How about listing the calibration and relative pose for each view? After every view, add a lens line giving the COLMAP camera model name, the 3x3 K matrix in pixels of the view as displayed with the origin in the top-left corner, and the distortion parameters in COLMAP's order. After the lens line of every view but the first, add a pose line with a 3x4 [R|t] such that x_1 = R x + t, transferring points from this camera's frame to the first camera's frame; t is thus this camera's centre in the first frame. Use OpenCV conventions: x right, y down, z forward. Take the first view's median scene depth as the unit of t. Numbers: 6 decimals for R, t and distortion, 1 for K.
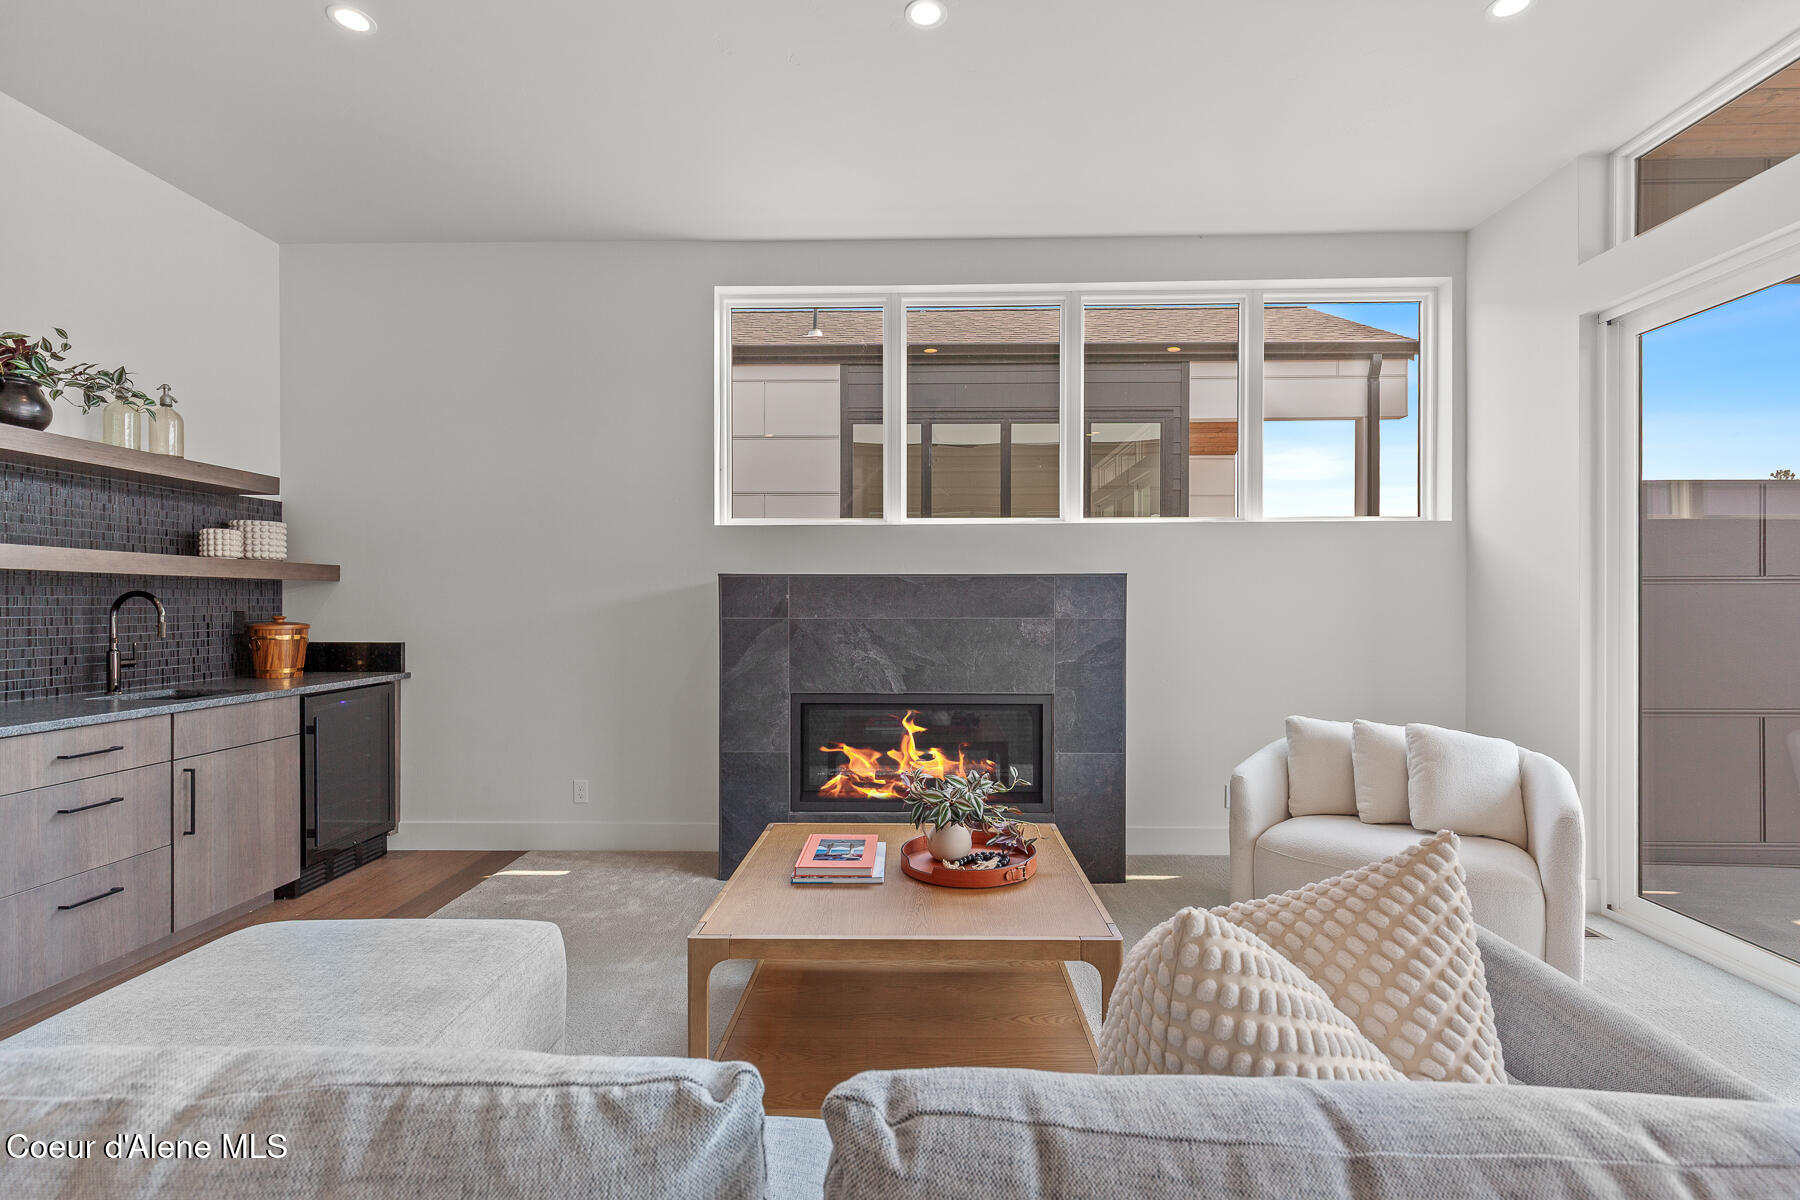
lens RADIAL K [[815.0, 0, 890.6], [0, 815.0, 601.0], [0, 0, 1]] dist [0.006817, -0.001315]
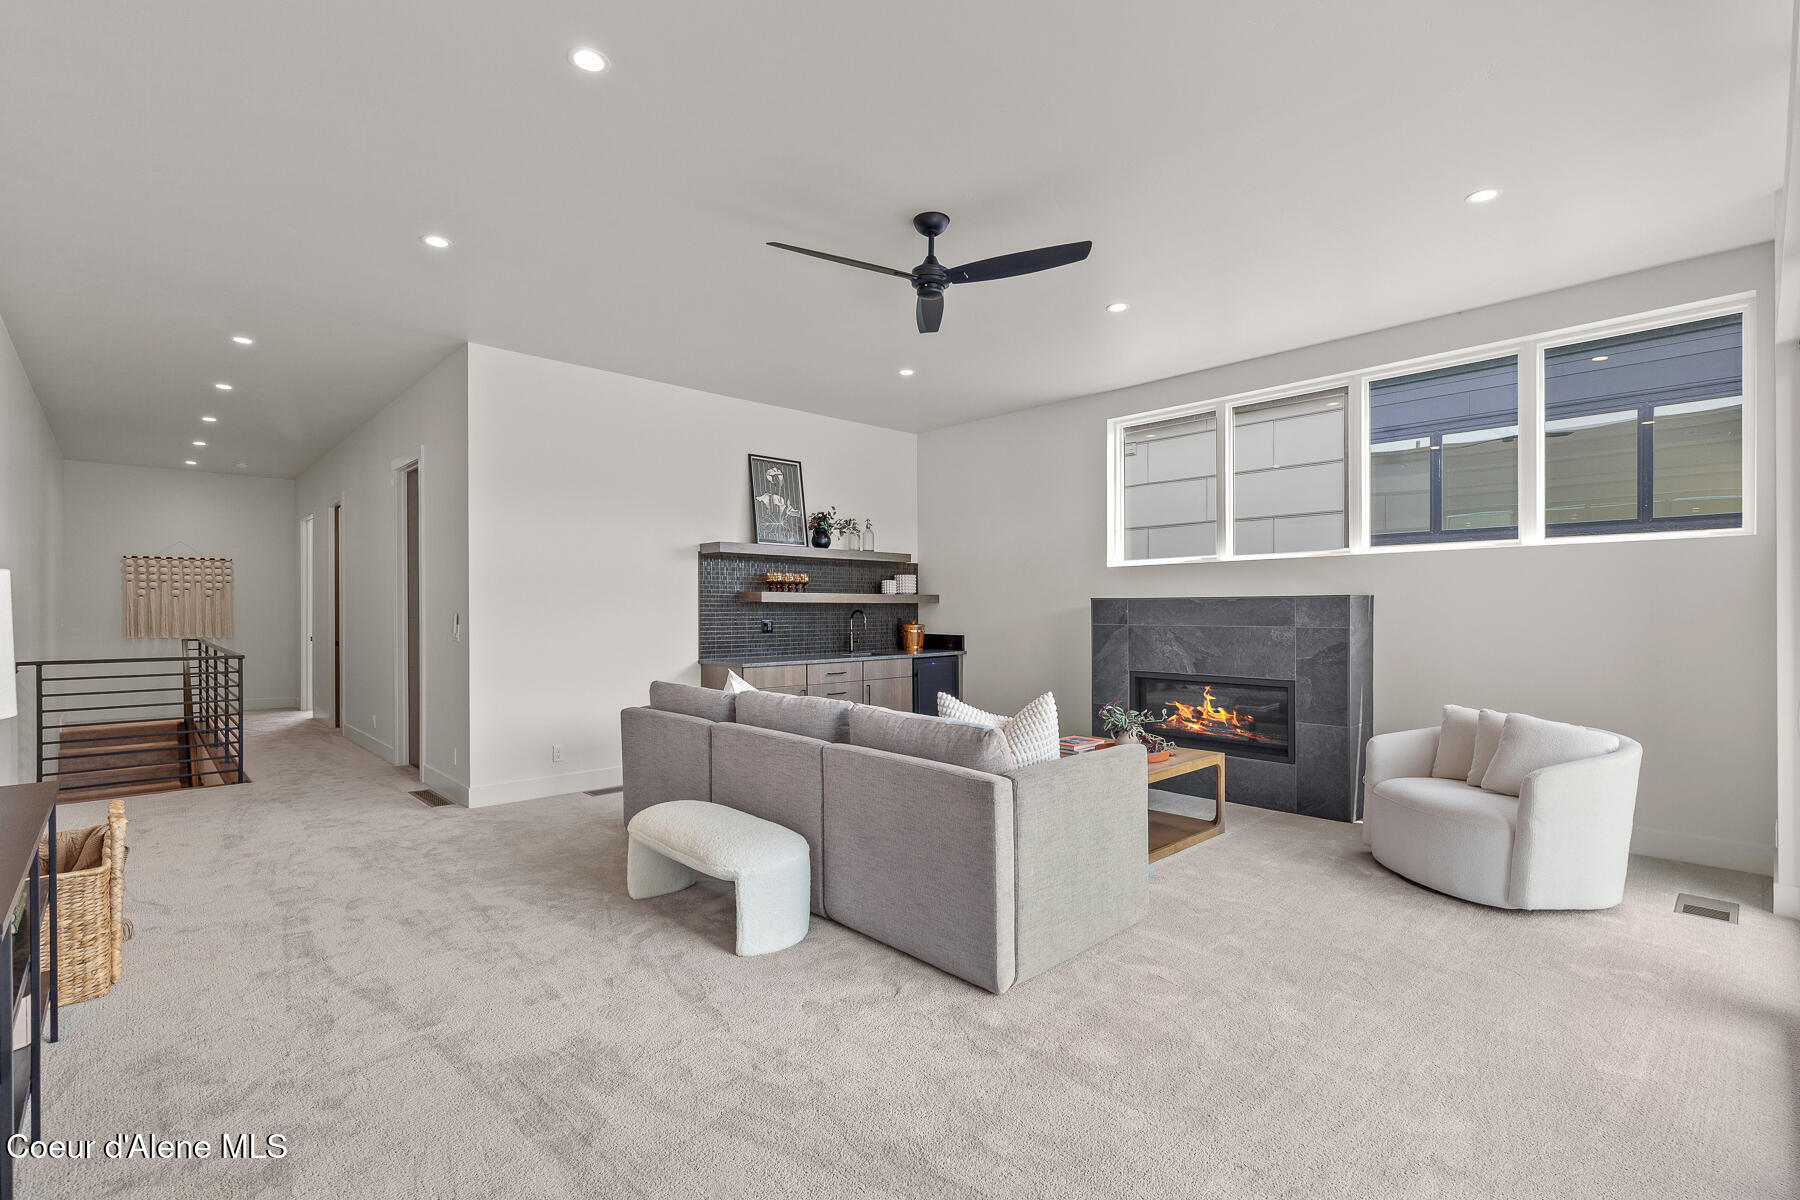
lens RADIAL K [[815.0, 0, 898.6], [0, 815.0, 602.1], [0, 0, 1]] dist [0.006817, -0.001315]
pose [[0.698656, -0.007854, -0.715415, 0.732889], [0.007015, 0.999967, -0.004127, -0.021320], [0.715423, -0.002135, 0.698688, -0.485079]]
